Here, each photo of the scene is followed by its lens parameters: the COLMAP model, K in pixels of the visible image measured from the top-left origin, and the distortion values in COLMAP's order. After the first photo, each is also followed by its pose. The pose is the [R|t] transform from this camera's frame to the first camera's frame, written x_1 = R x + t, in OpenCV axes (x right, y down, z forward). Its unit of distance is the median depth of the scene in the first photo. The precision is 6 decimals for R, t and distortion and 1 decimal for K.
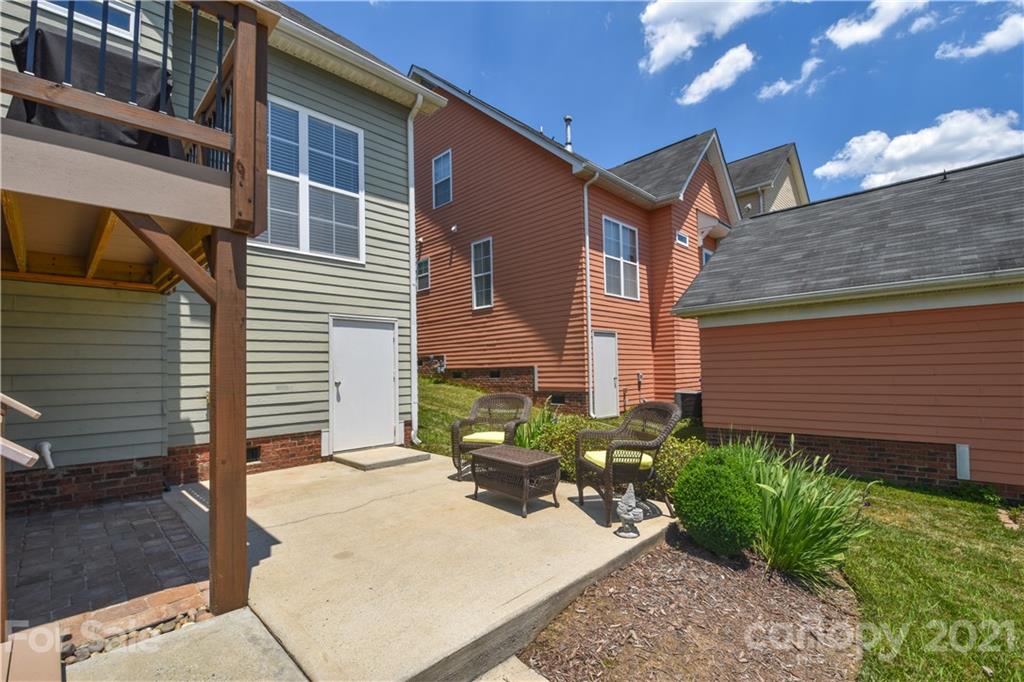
lens RADIAL K [[448.8, 0, 508.8], [0, 448.8, 353.4], [0, 0, 1]] dist [0.027368, -0.026295]
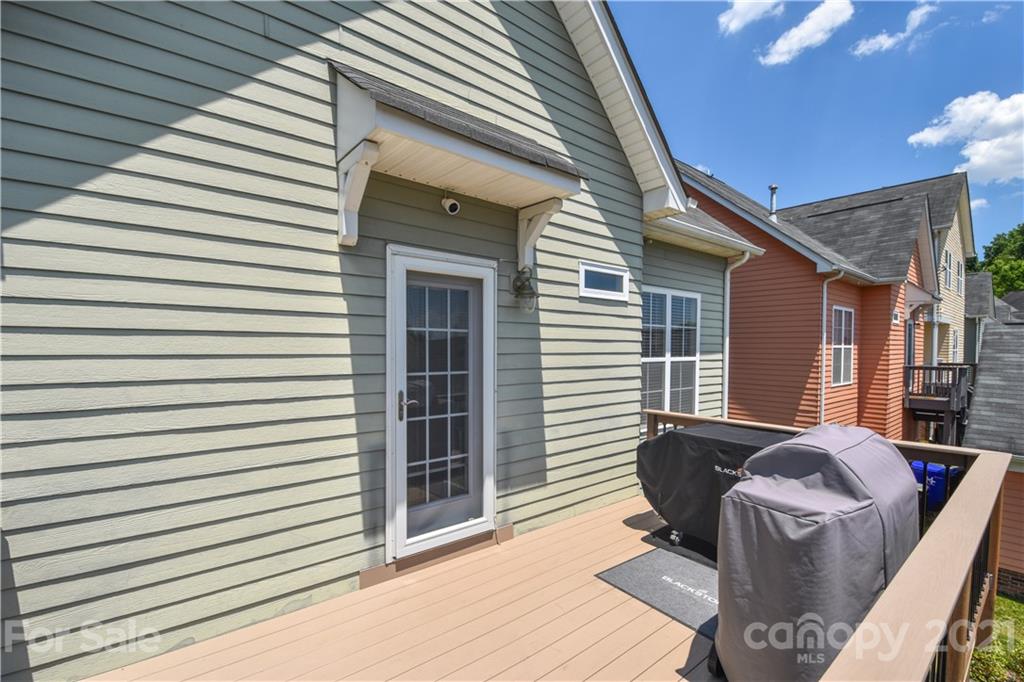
lens RADIAL K [[473.9, 0, 527.6], [0, 473.9, 360.7], [0, 0, 1]] dist [0.002213, -0.007519]
pose [[0.998137, 0.022633, -0.056658, -0.404110], [-0.018932, 0.997703, 0.065036, -0.248875], [0.058000, -0.063842, 0.996273, -0.075766]]
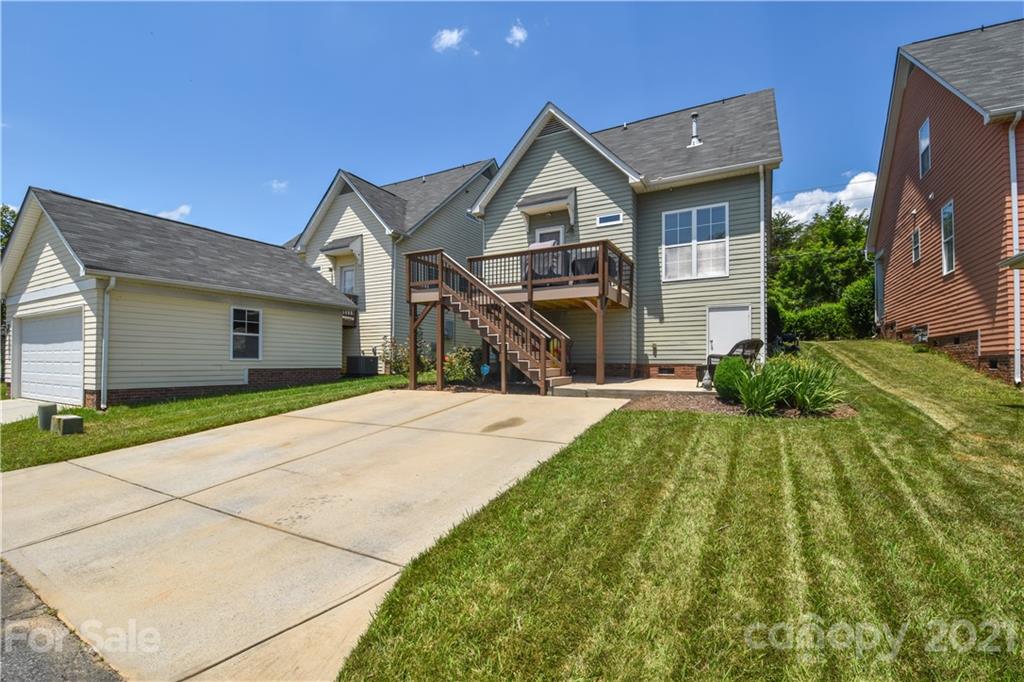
lens RADIAL K [[448.8, 0, 508.8], [0, 448.8, 353.4], [0, 0, 1]] dist [0.027368, -0.026295]
pose [[0.279399, 0.001835, -0.960173, 0.723758], [0.026261, 0.999609, 0.009552, 0.045314], [0.959816, -0.027884, 0.279242, -0.226765]]
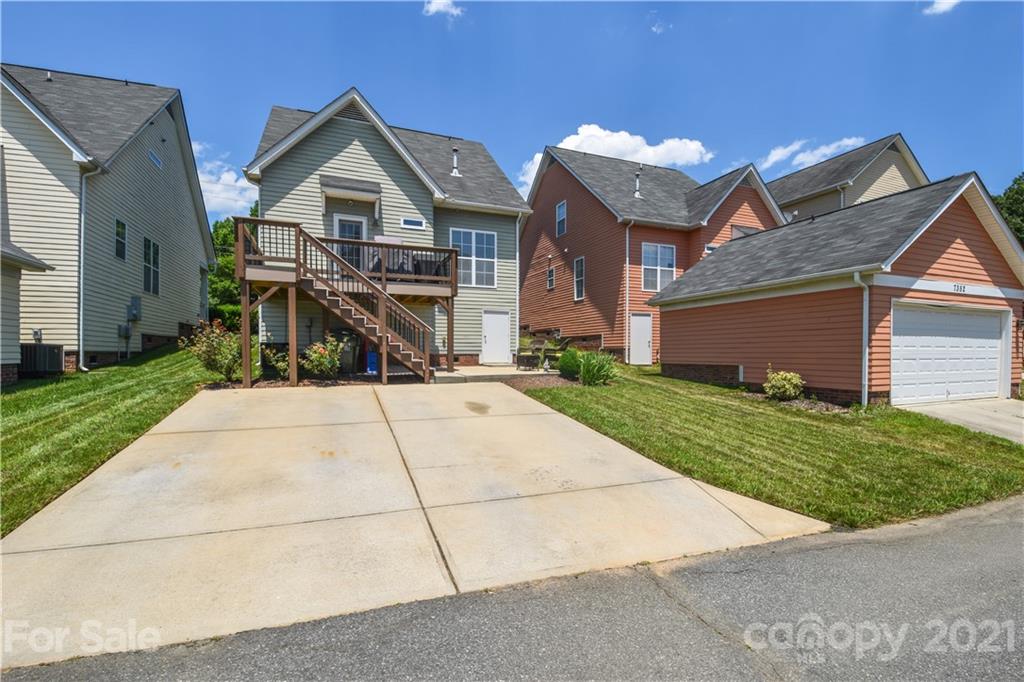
lens RADIAL K [[448.8, 0, 508.8], [0, 448.8, 353.4], [0, 0, 1]] dist [0.027368, -0.026295]
pose [[0.916370, 0.022385, -0.399705, 0.439603], [-0.004750, 0.998973, 0.045055, 0.027536], [0.400303, -0.039388, 0.915536, -0.739530]]
